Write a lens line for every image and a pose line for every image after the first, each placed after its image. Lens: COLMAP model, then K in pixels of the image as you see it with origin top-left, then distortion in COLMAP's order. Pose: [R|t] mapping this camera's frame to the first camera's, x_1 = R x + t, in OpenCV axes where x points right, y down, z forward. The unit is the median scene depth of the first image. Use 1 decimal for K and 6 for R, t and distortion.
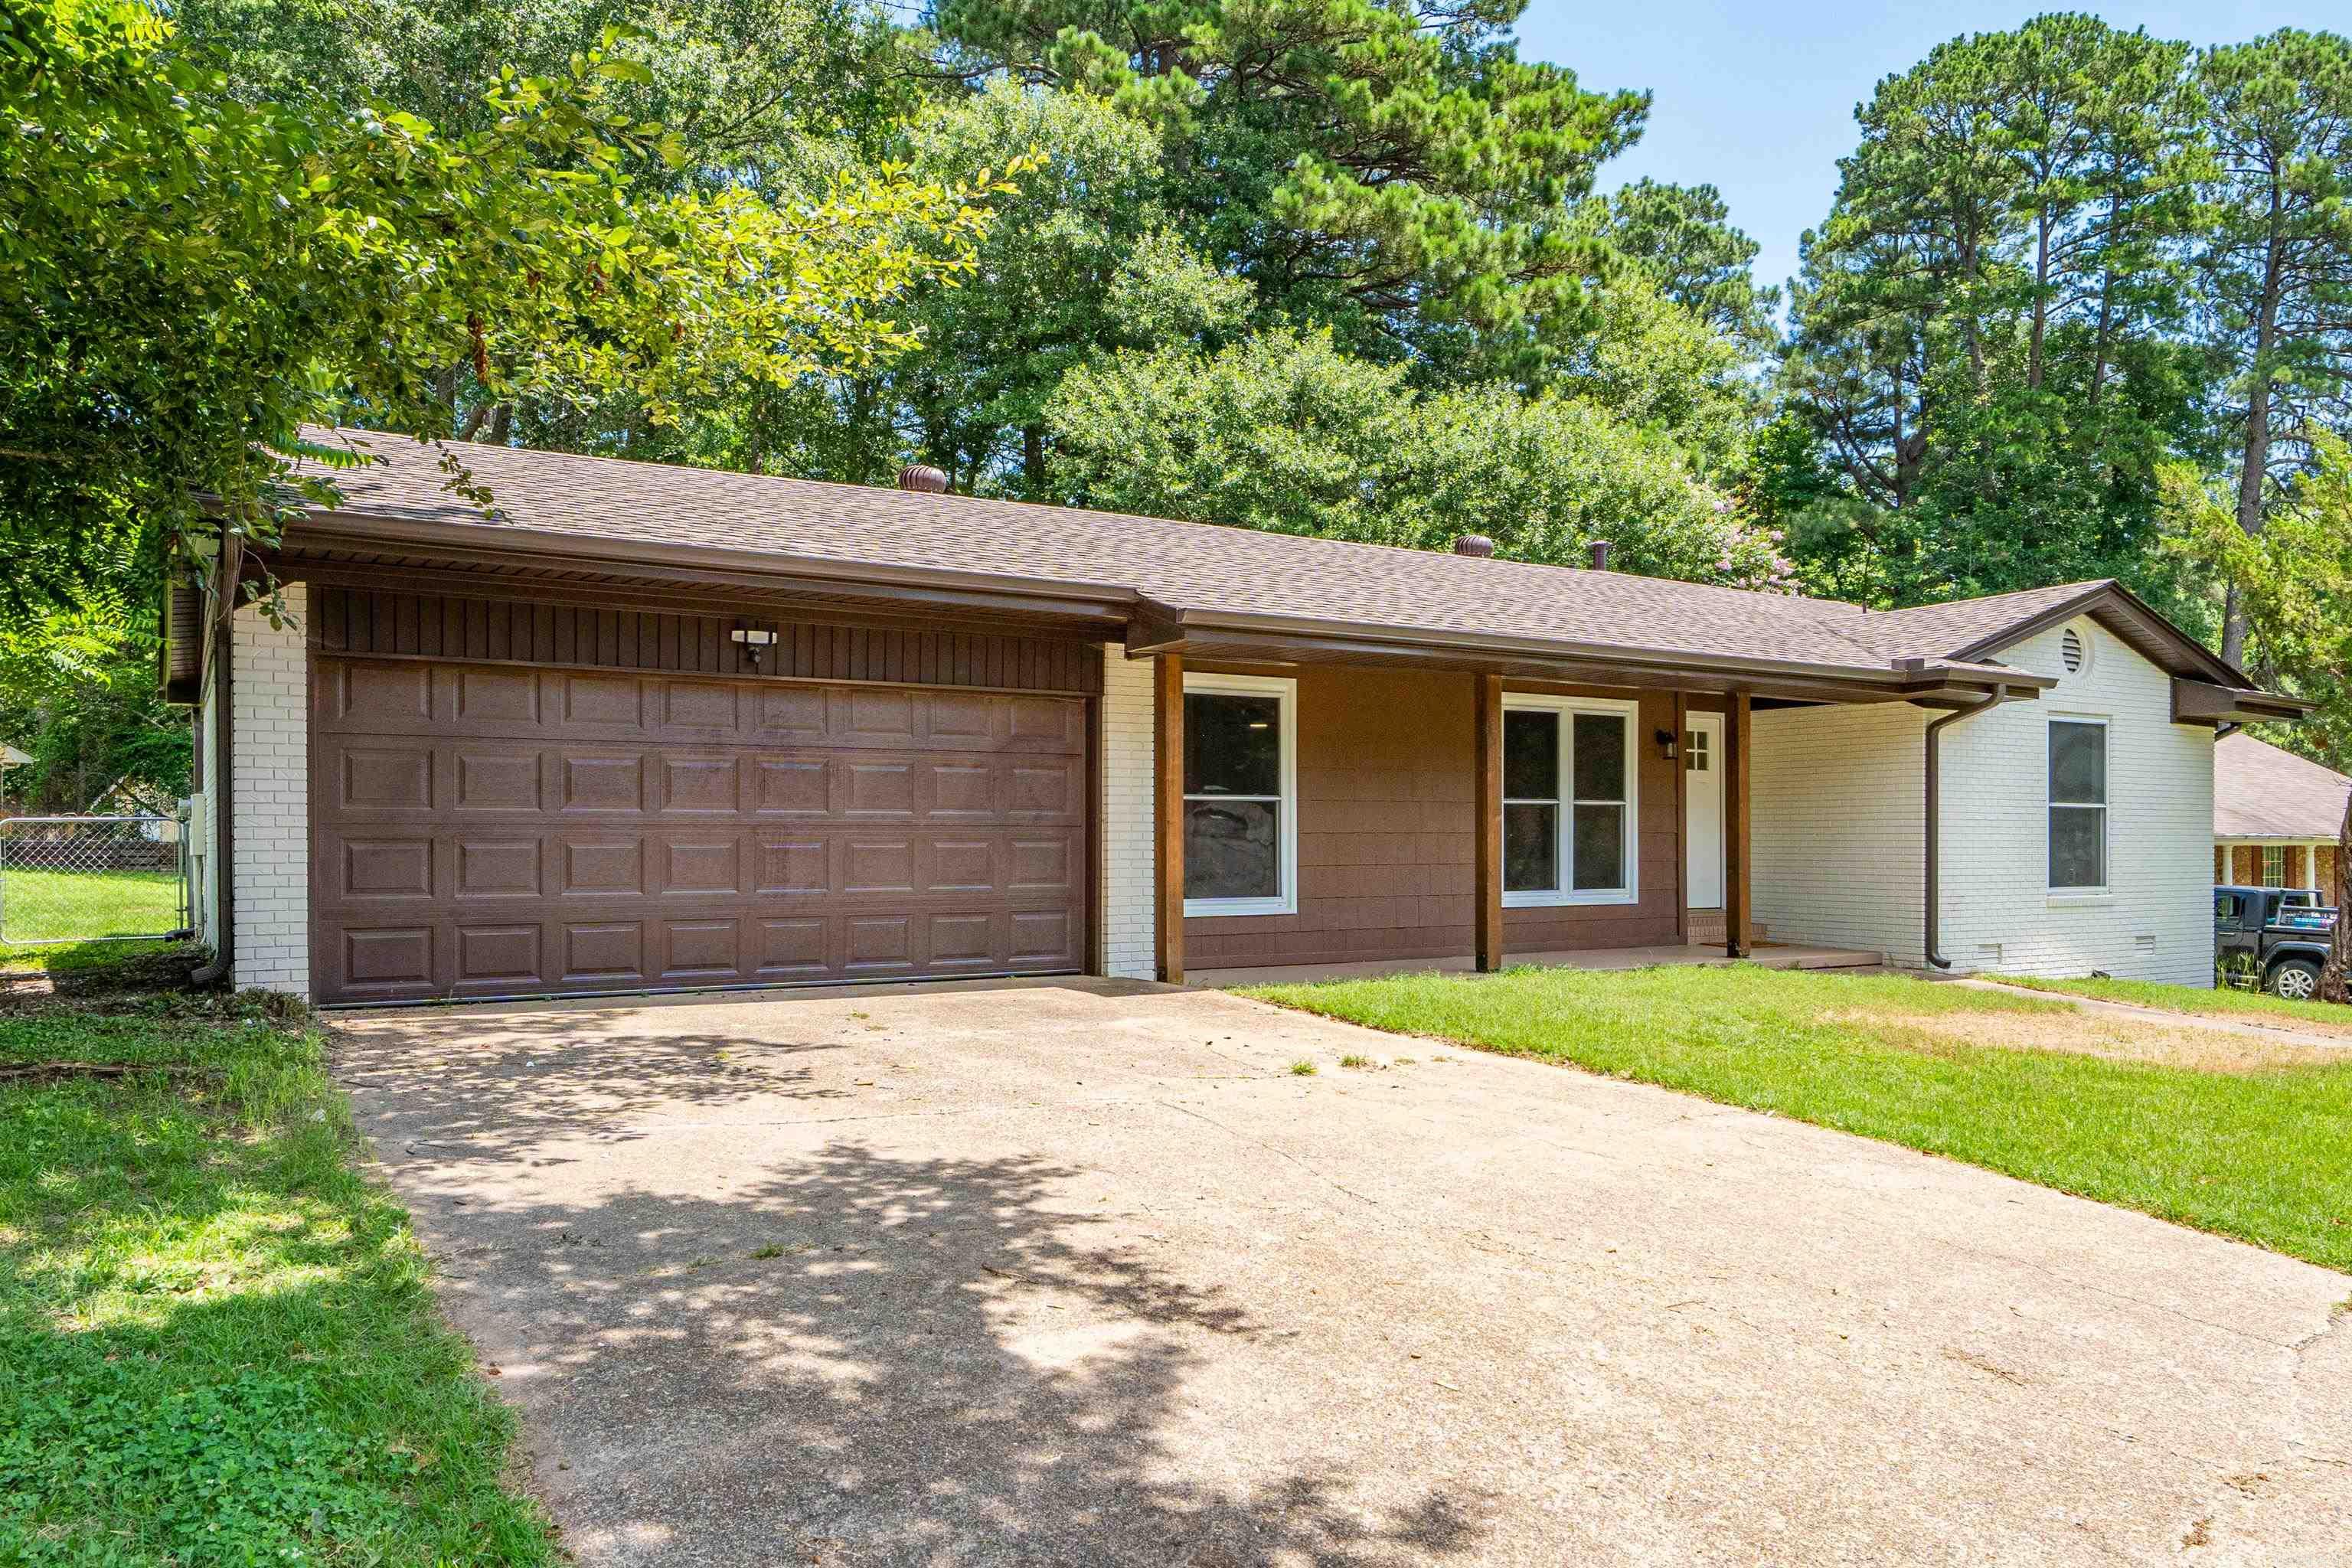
lens RADIAL K [[1651.0, 0, 1172.9], [0, 1651.0, 846.3], [0, 0, 1]] dist [0.005962, -0.028861]
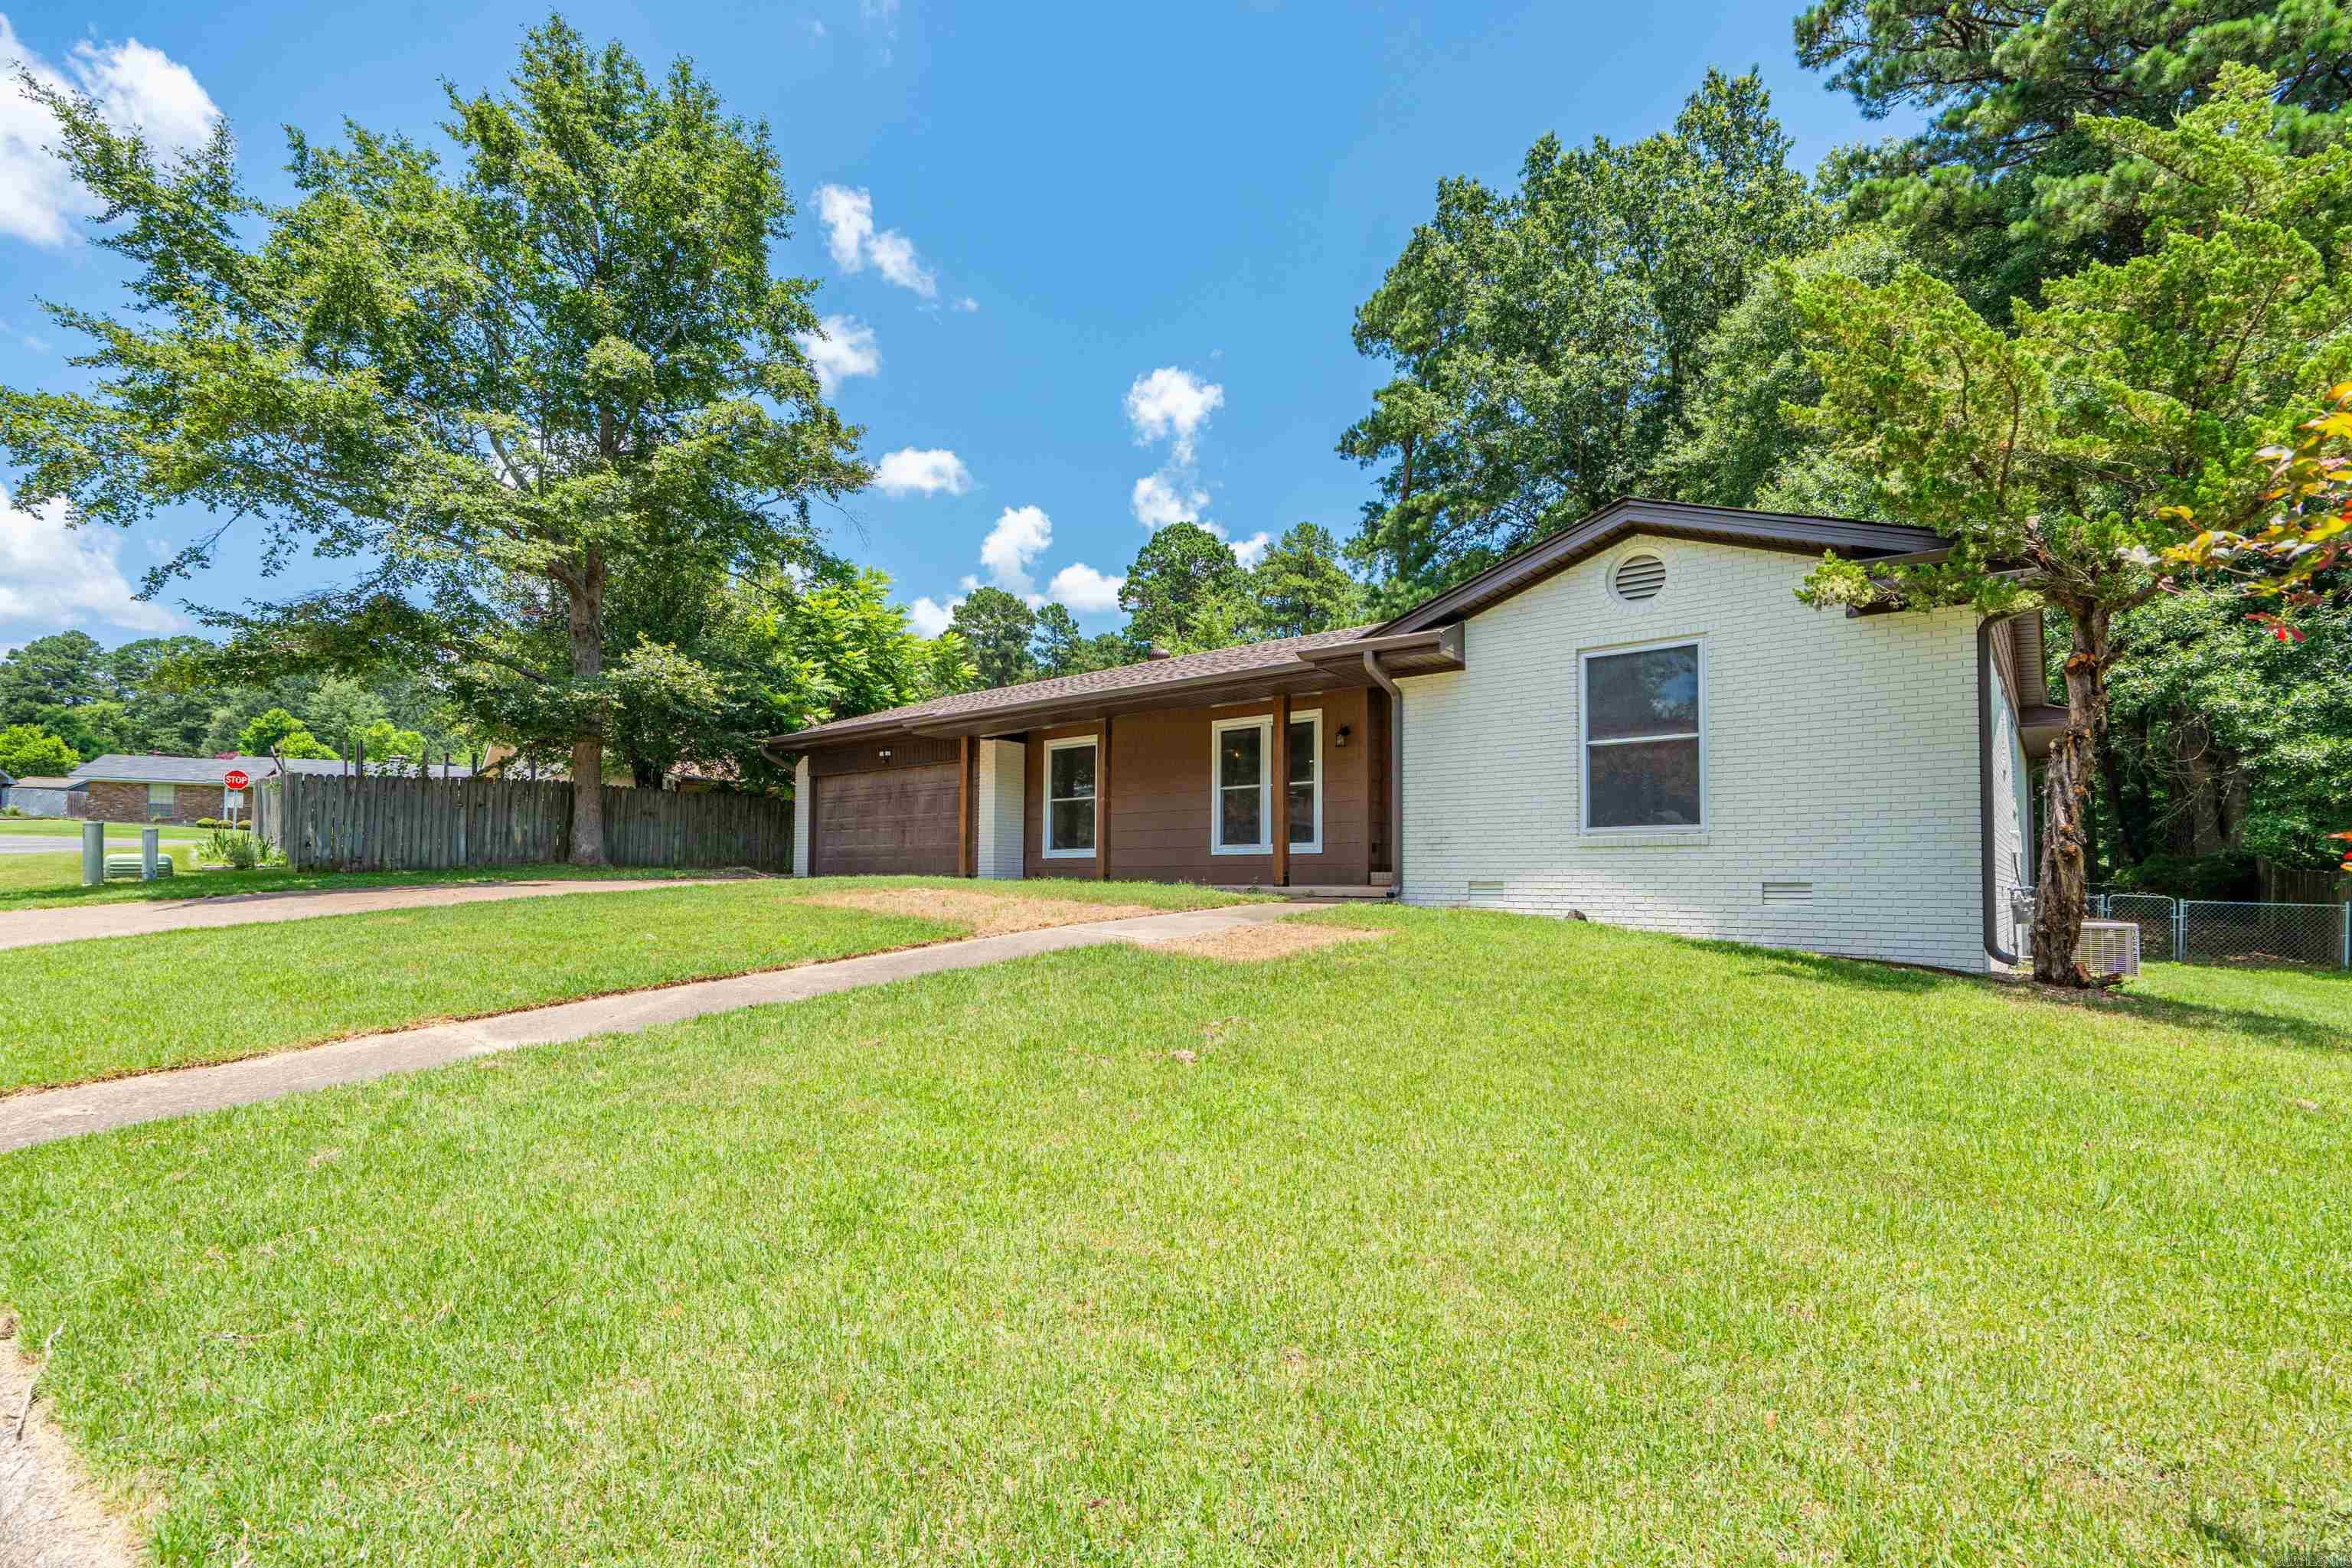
lens RADIAL K [[1111.5, 0, 1177.7], [0, 1111.5, 839.0], [0, 0, 1]] dist [-0.001232, 0.001551]
pose [[0.323129, -0.043837, -0.945339, 1.146829], [-0.011189, 0.998680, -0.050135, 0.072654], [0.946289, 0.026777, 0.322212, 0.592160]]
